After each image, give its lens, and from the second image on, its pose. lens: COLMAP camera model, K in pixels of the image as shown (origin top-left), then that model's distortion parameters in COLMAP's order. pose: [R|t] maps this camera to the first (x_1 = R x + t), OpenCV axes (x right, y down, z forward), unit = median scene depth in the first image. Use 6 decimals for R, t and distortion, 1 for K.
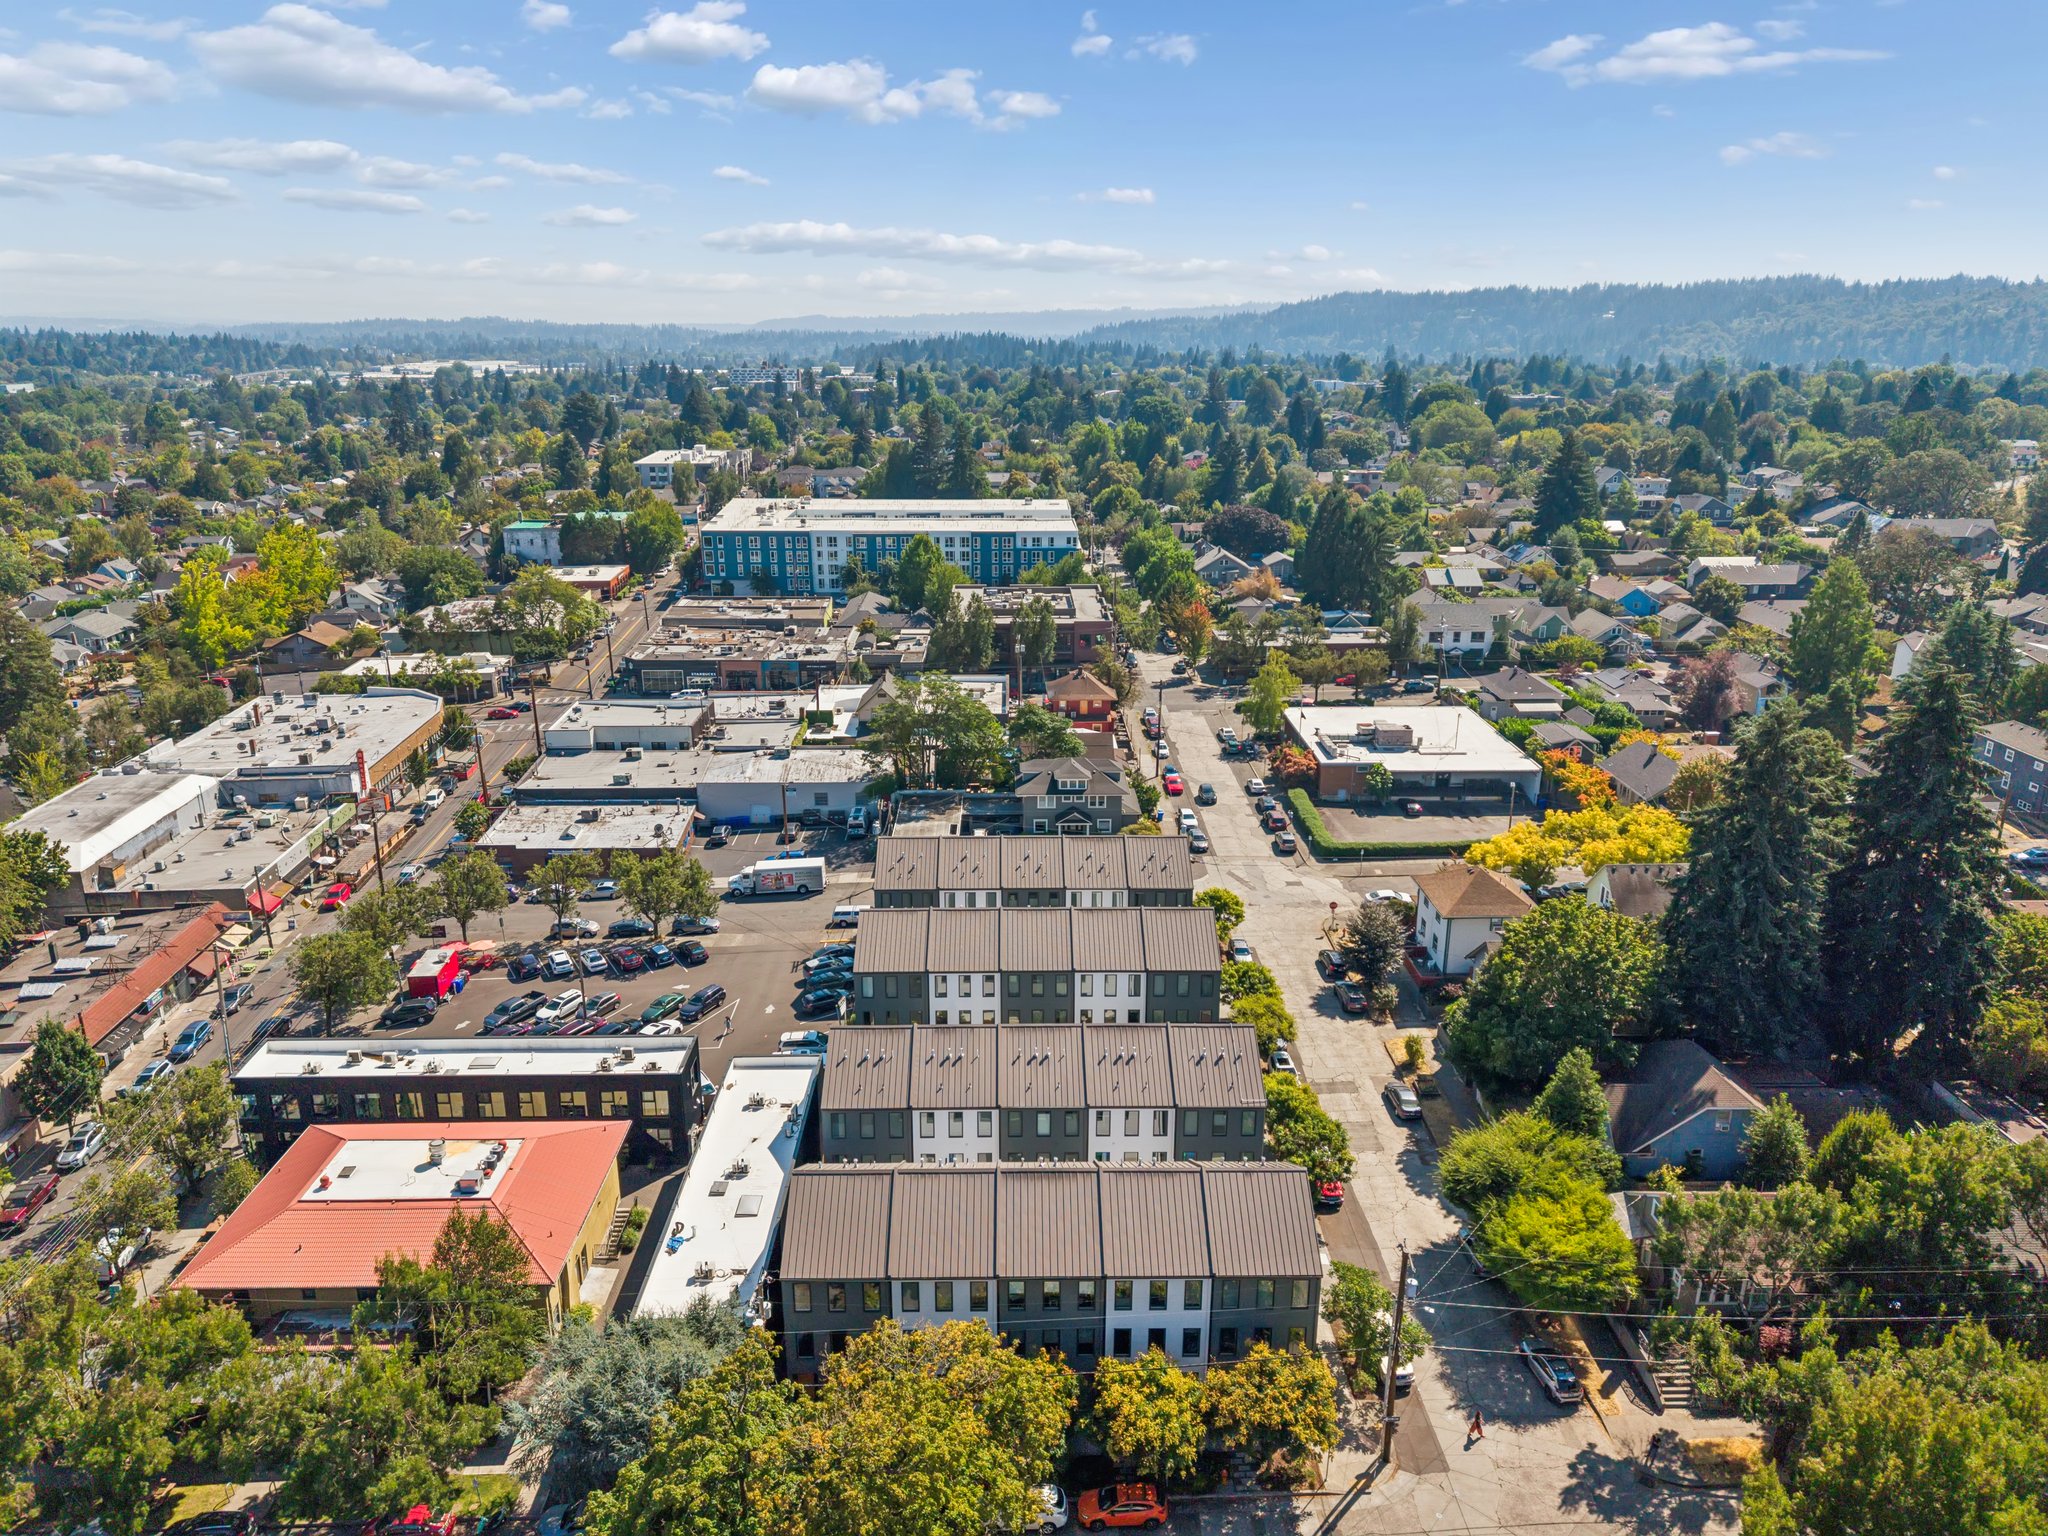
lens RADIAL K [[1411.6, 0, 1024.0], [0, 1411.6, 768.0], [0, 0, 1]] dist [0.065881, -0.073710]
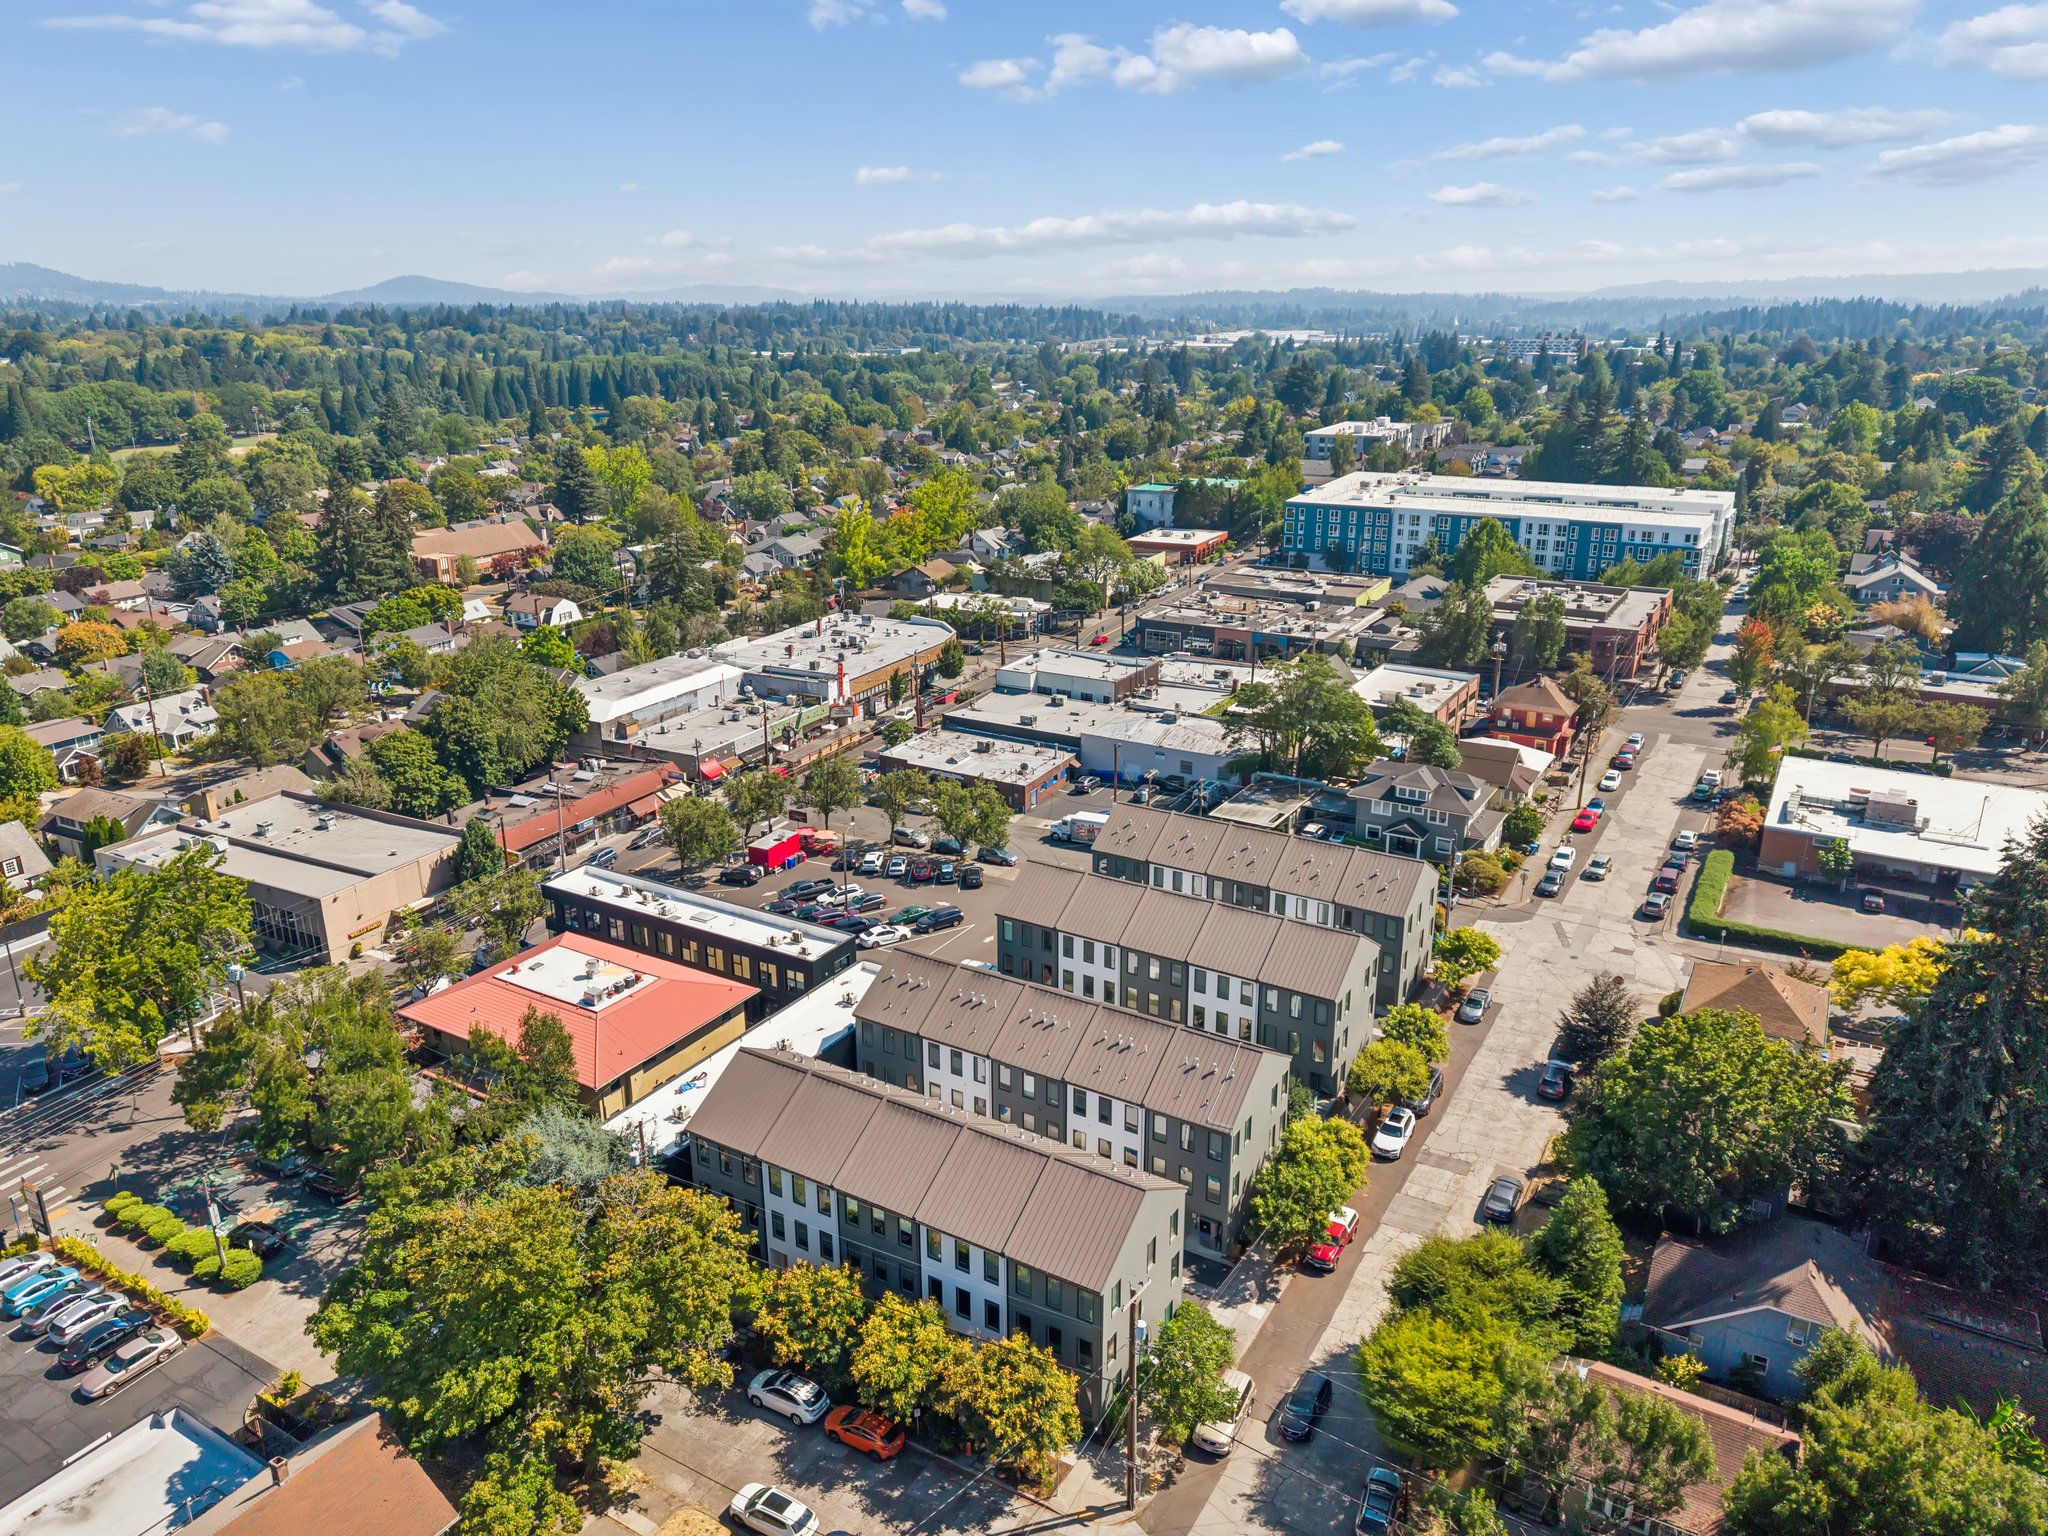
lens RADIAL K [[1424.8, 0, 1024.0], [0, 1424.8, 768.0], [0, 0, 1]] dist [0.157130, -0.277790]
pose [[0.843817, 0.163294, -0.511184, 0.286890], [-0.155436, 0.986117, 0.058428, -0.019708], [0.513628, 0.030154, 0.857483, 0.059618]]
